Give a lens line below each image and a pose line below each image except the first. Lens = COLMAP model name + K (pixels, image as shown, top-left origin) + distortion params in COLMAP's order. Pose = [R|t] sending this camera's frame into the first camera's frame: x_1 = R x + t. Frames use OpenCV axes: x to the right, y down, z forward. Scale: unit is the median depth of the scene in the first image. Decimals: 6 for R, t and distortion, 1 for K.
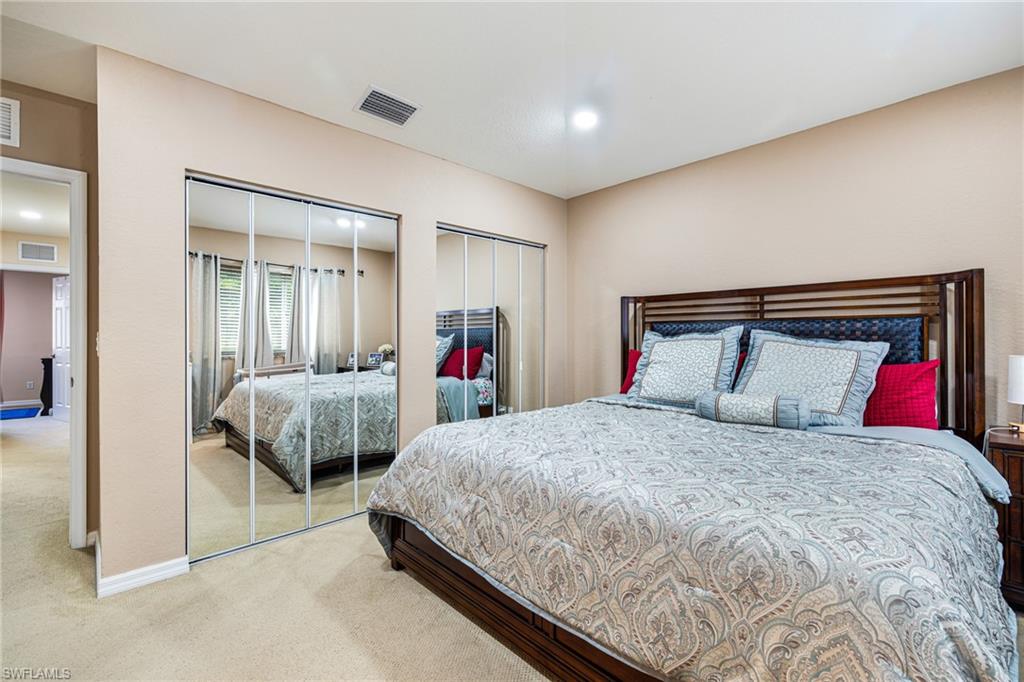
lens RADIAL K [[453.7, 0, 510.1], [0, 453.7, 338.0], [0, 0, 1]] dist [-0.000662, -0.000029]
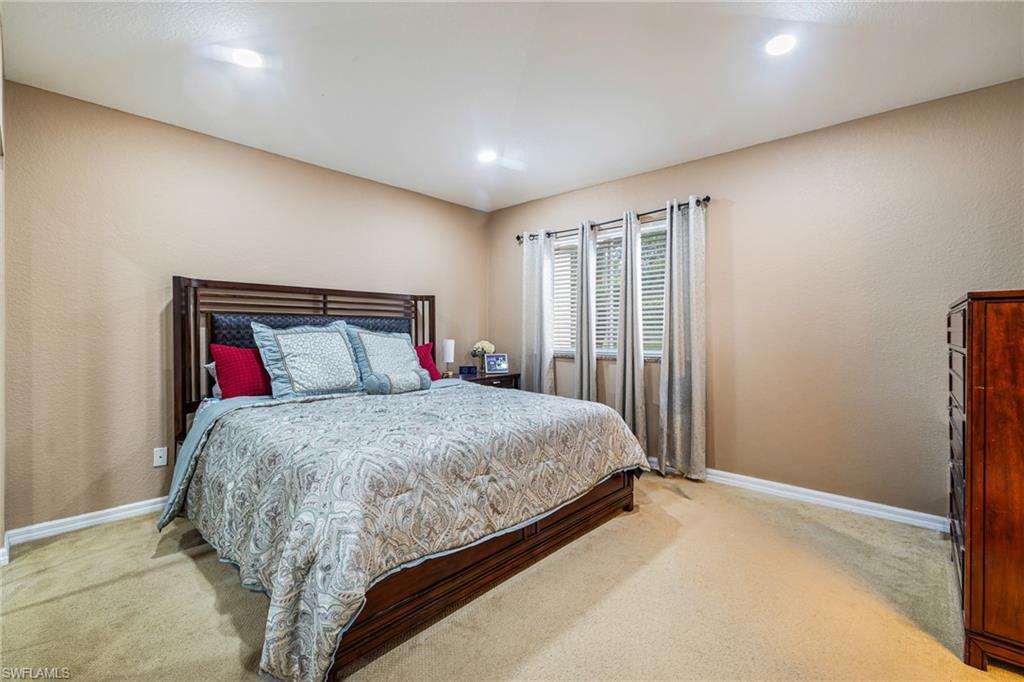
lens RADIAL K [[453.7, 0, 510.1], [0, 453.7, 338.0], [0, 0, 1]] dist [-0.000662, -0.000029]
pose [[-0.082924, -0.014136, 0.996456, -1.189554], [0.001389, 0.999897, 0.014301, 0.004668], [-0.996555, 0.002570, -0.082896, 1.053442]]
